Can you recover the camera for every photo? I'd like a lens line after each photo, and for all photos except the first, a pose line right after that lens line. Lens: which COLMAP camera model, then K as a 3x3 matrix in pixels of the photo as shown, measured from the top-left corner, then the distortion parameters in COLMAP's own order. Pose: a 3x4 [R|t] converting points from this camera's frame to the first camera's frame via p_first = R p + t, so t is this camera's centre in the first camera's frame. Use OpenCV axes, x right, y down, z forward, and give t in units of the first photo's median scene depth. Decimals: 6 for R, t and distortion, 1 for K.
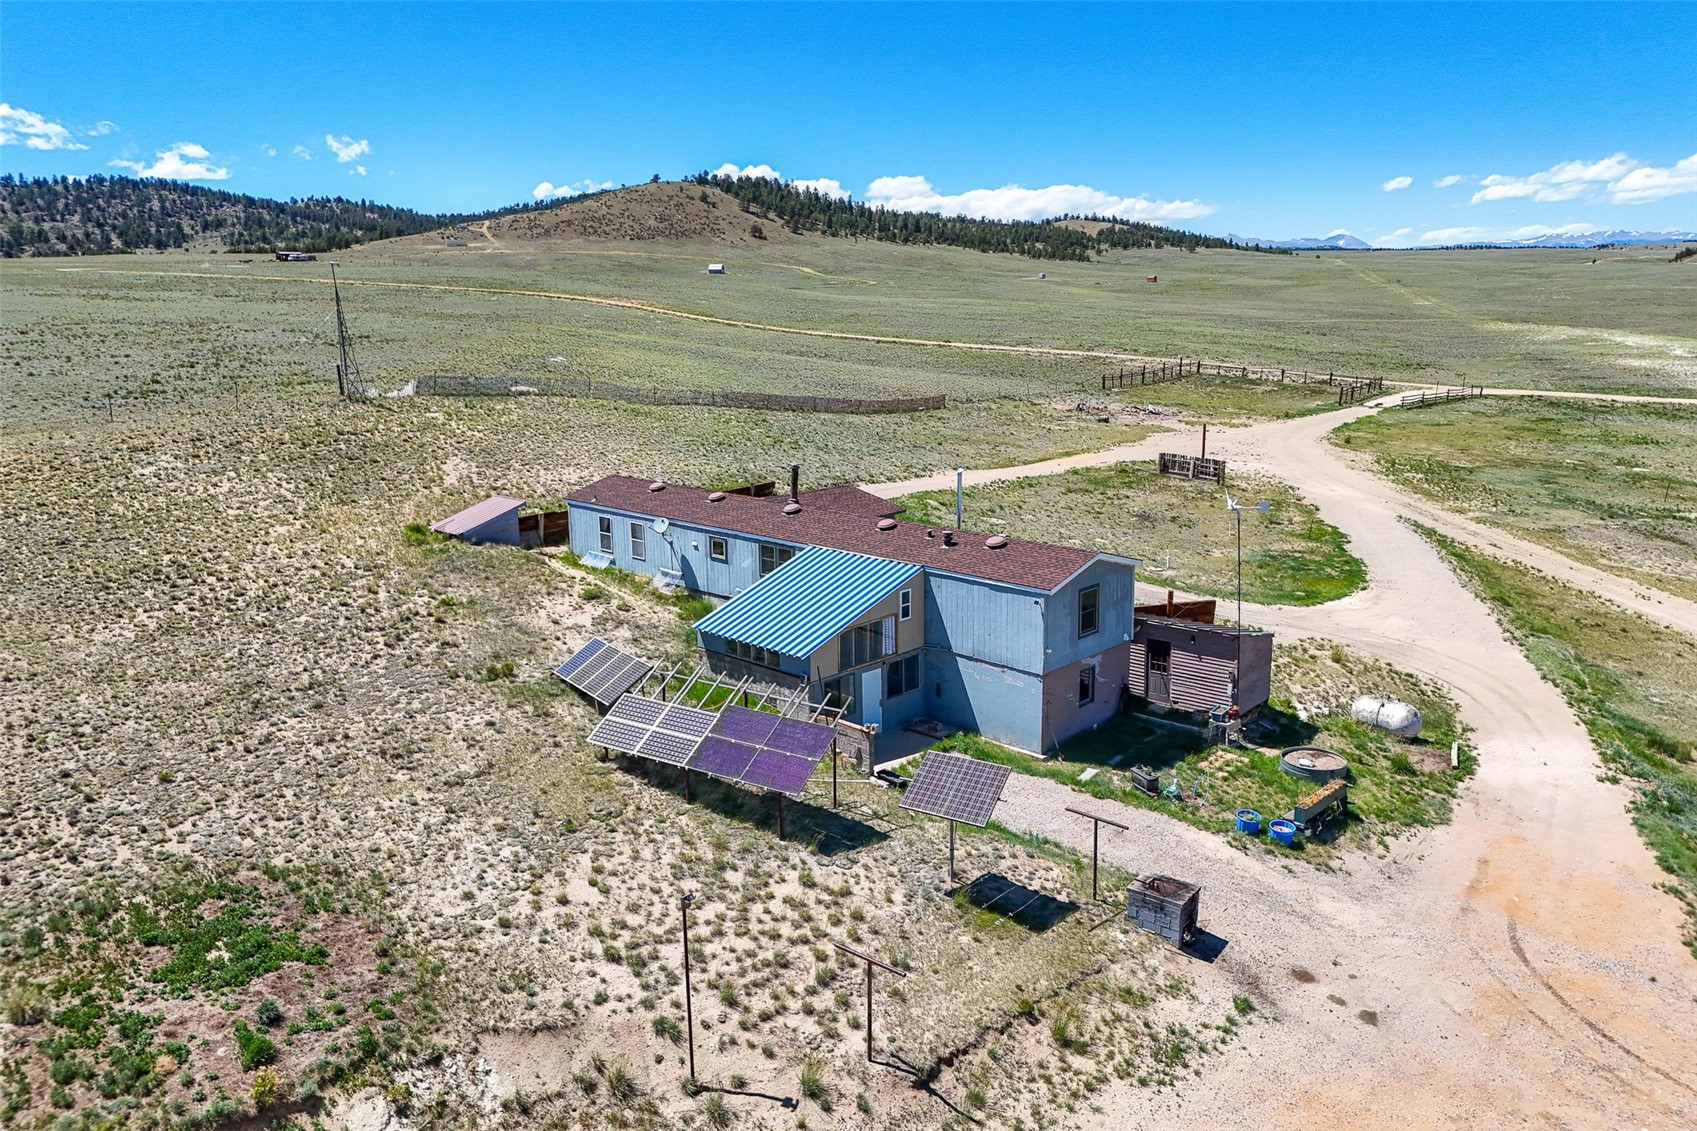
lens RADIAL K [[1246.3, 0, 847.6], [0, 1246.3, 534.5], [0, 0, 1]] dist [0.099773, -0.120785]
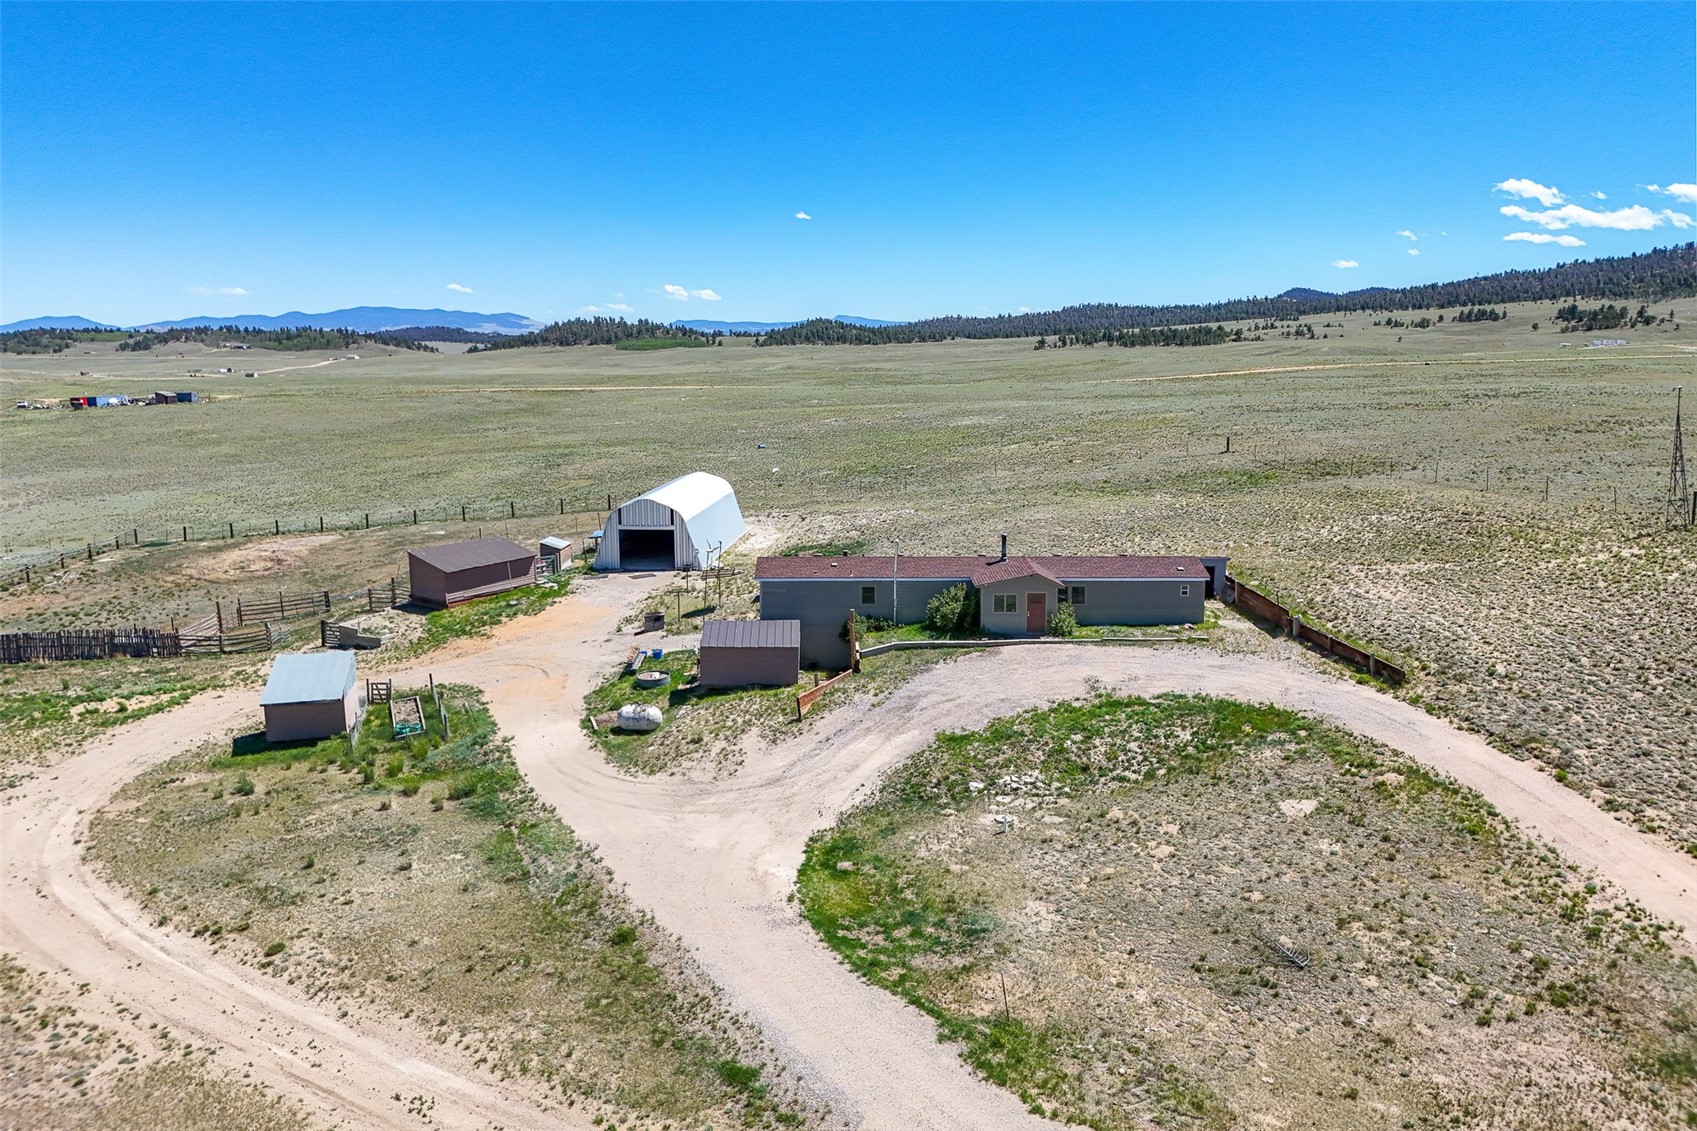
lens RADIAL K [[1257.2, 0, 848.5], [0, 1257.2, 494.1], [0, 0, 1]] dist [0.095291, -0.103768]
pose [[-0.720200, 0.103367, -0.686023, 0.059120], [-0.128088, 0.952027, 0.277917, -0.026339], [0.681840, 0.288027, -0.672409, 0.099475]]
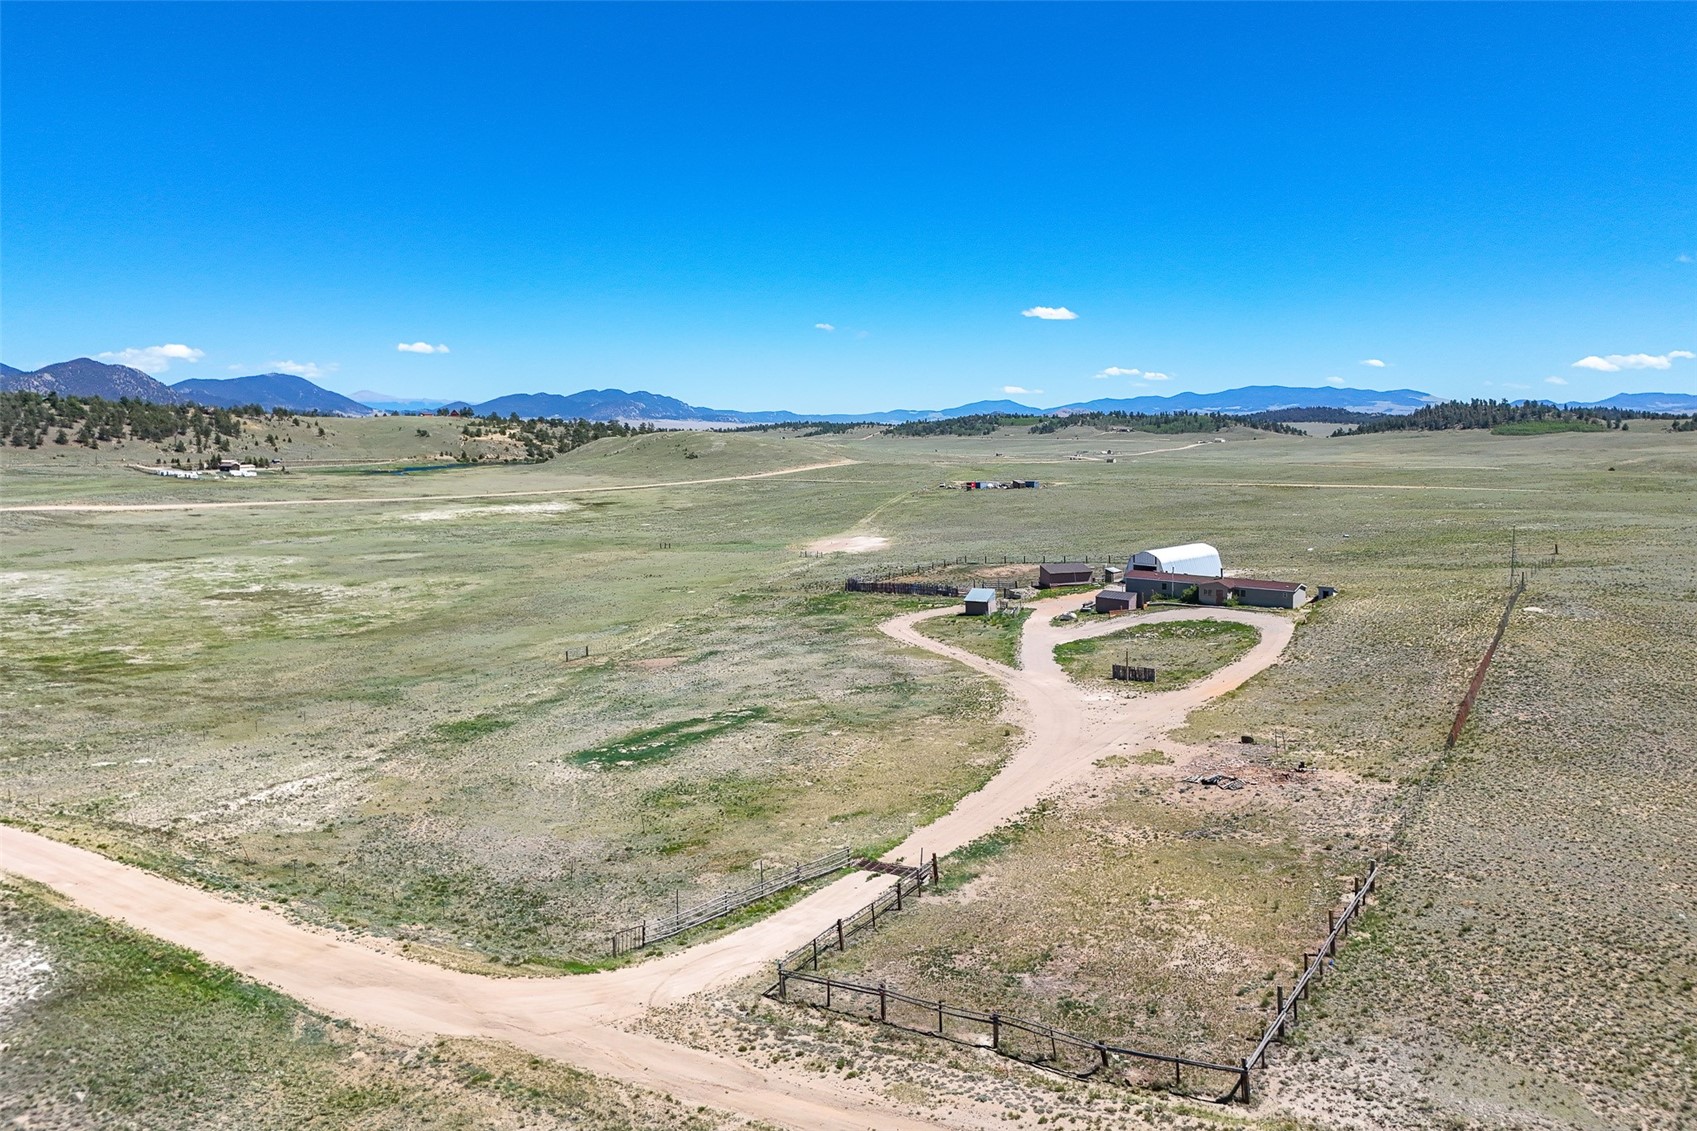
lens RADIAL K [[1284.4, 0, 828.1], [0, 1284.4, 489.1], [0, 0, 1]] dist [0.100956, -0.116337]
pose [[-0.995687, 0.022850, -0.089914, 0.078843], [-0.001249, 0.965805, 0.259267, -0.069095], [0.092763, 0.258262, -0.961611, 0.244203]]
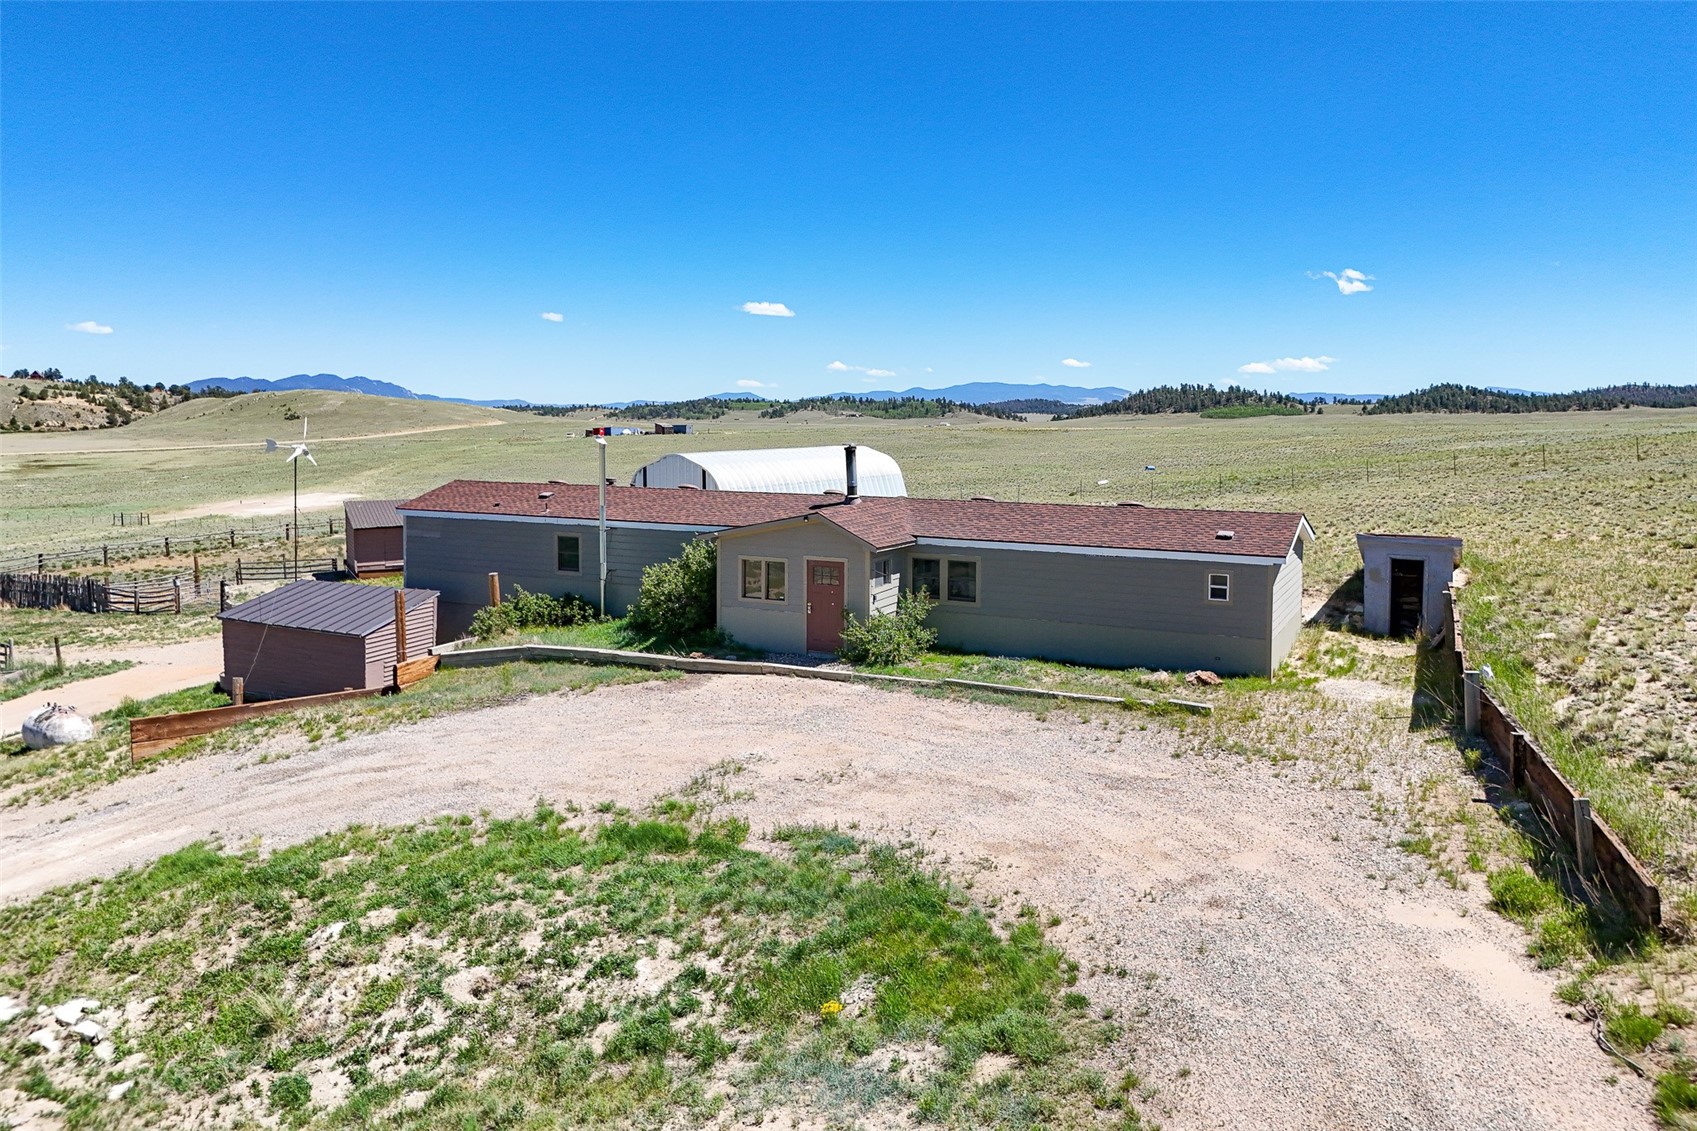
lens RADIAL K [[1284.4, 0, 828.1], [0, 1284.4, 489.1], [0, 0, 1]] dist [0.100956, -0.116337]
pose [[-0.957686, 0.027671, -0.286481, 0.009159], [-0.050038, 0.964202, 0.260406, -0.011606], [0.283431, 0.263722, -0.922018, 0.088322]]
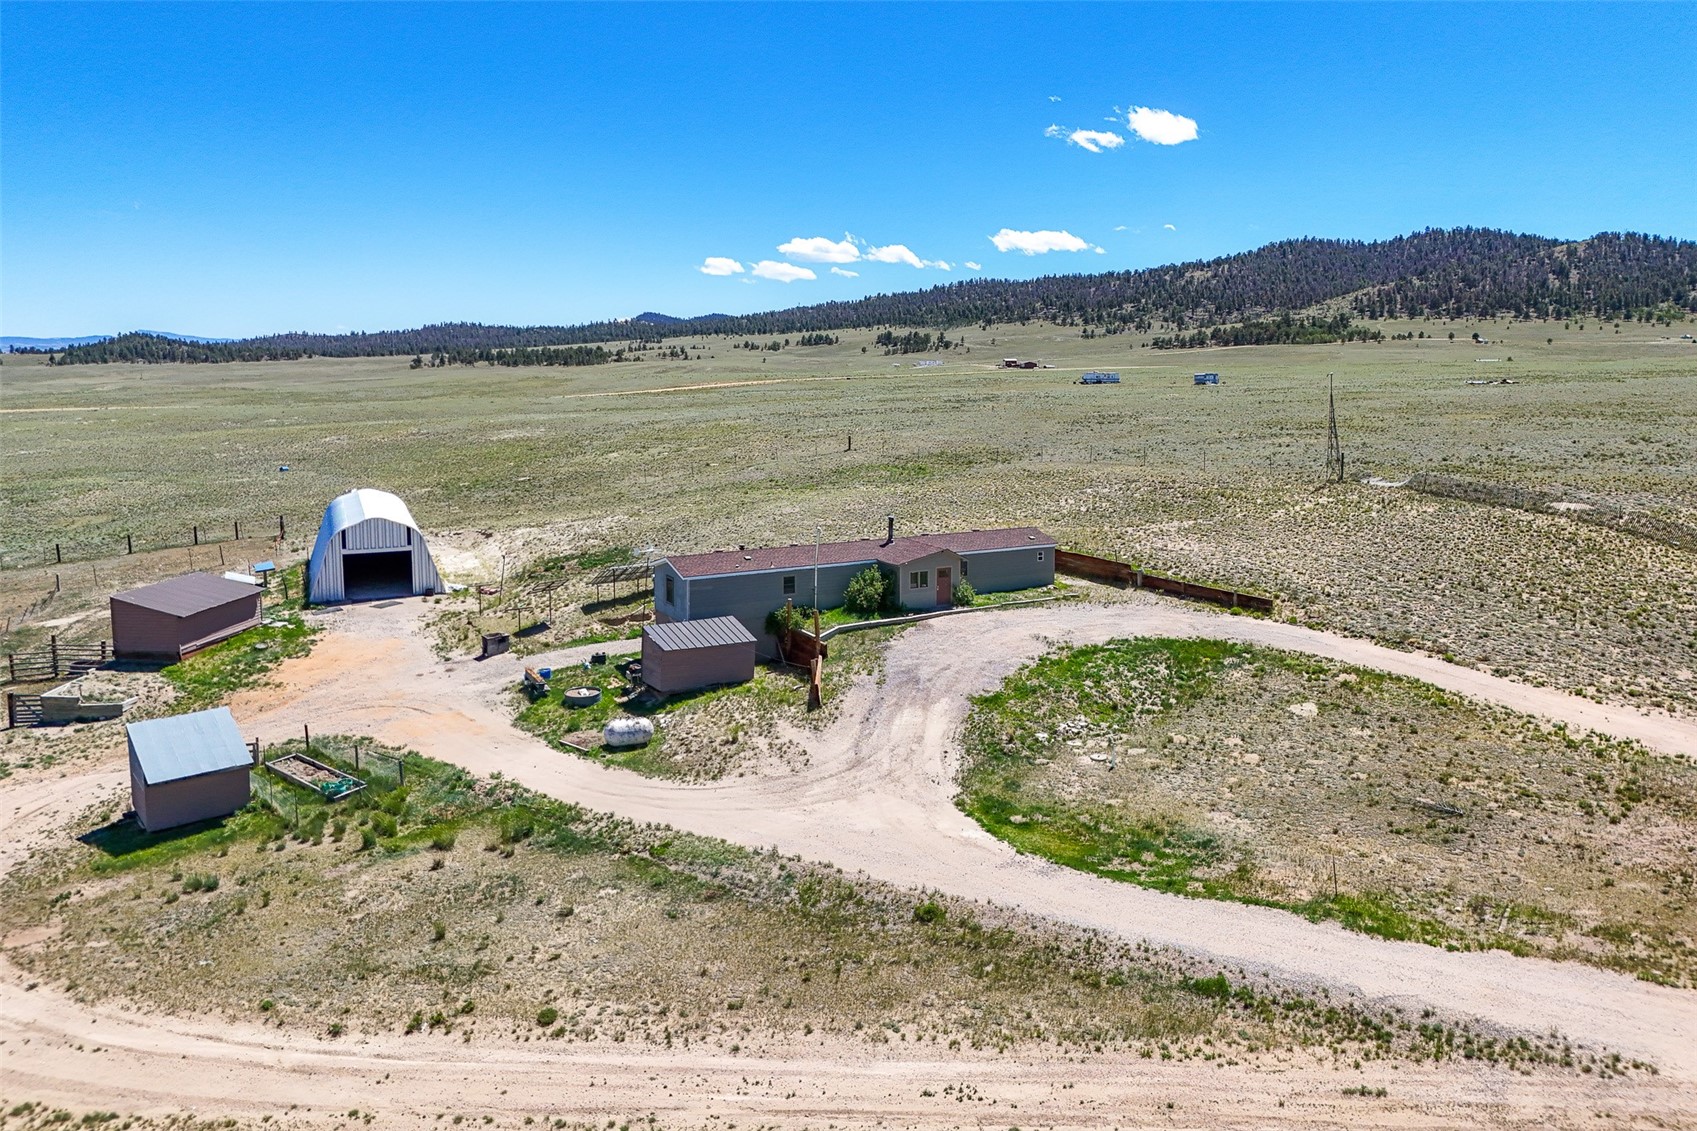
lens RADIAL K [[1257.2, 0, 848.5], [0, 1257.2, 494.1], [0, 0, 1]] dist [0.095291, -0.103768]
pose [[-0.305040, 0.120090, -0.944738, 0.077503], [-0.187592, 0.965004, 0.183236, -0.019369], [0.933681, 0.233120, -0.271837, 0.073139]]
